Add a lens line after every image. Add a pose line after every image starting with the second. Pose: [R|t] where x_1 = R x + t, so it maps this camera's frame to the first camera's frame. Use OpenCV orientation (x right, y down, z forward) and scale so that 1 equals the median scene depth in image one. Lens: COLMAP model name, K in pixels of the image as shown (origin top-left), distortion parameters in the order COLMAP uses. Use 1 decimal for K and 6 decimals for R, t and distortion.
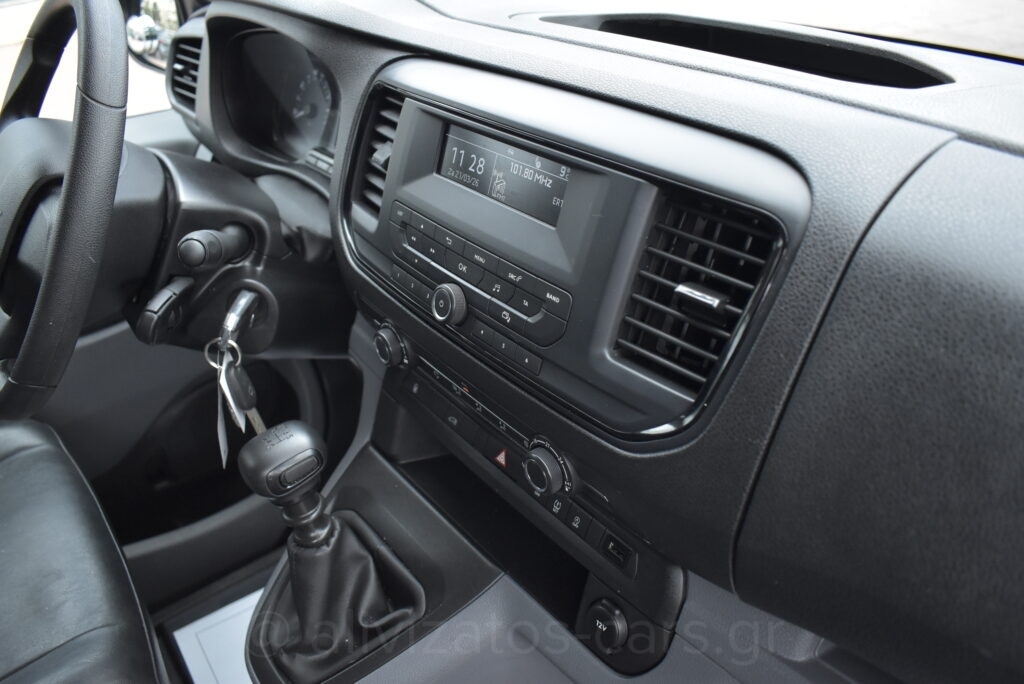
lens RADIAL K [[780.1, 0, 512.0], [0, 780.1, 342.0], [0, 0, 1]] dist [-0.098664, 0.004002]
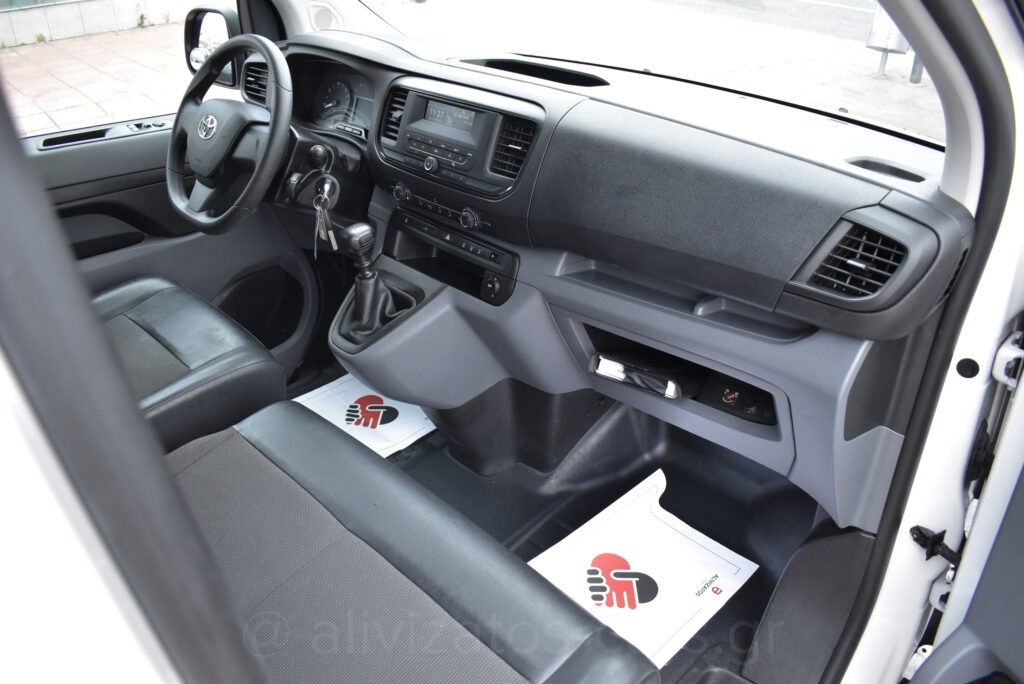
lens RADIAL K [[788.0, 0, 512.0], [0, 788.0, 342.0], [0, 0, 1]] dist [-0.100957, 0.014131]
pose [[0.991177, -0.017513, 0.131386, -0.148401], [0.022449, 0.999093, -0.036176, 0.588620], [-0.130634, 0.038806, 0.990671, -1.499901]]
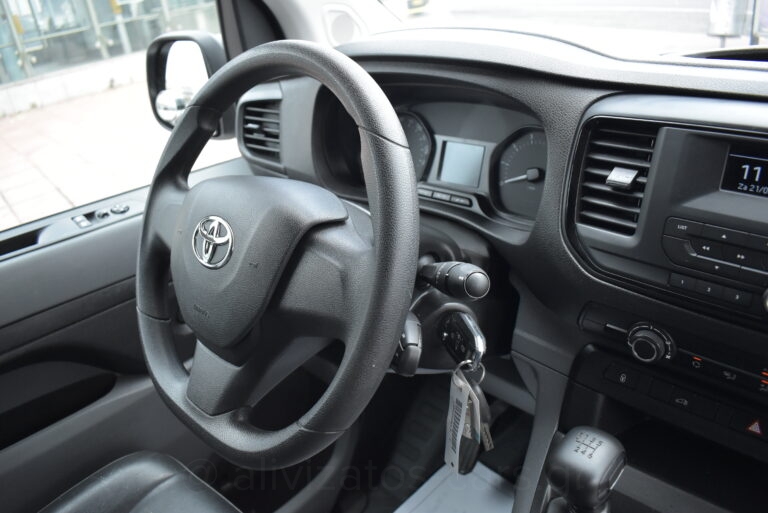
lens RADIAL K [[591.0, 0, 384.0], [0, 591.0, 256.5], [0, 0, 1]] dist [-0.100957, 0.014131]
pose [[0.988363, -0.117019, 0.097186, -0.627843], [0.126549, 0.987059, -0.098491, -0.091966], [-0.084403, 0.109644, 0.990381, 0.203540]]
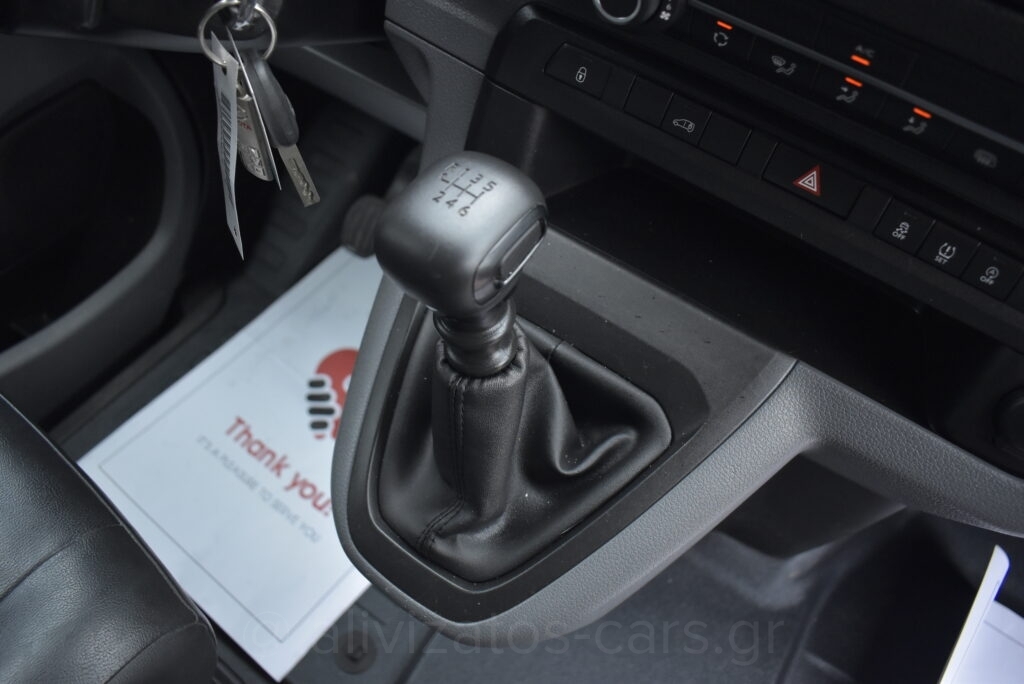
lens RADIAL K [[790.3, 0, 490.7], [0, 790.3, 345.9], [0, 0, 1]] dist [-0.125014, 0.000420]
pose [[0.959250, -0.164346, 0.229846, -0.417283], [0.068708, 0.924703, 0.374437, 0.029074], [-0.274076, -0.343386, 0.898314, 0.513835]]
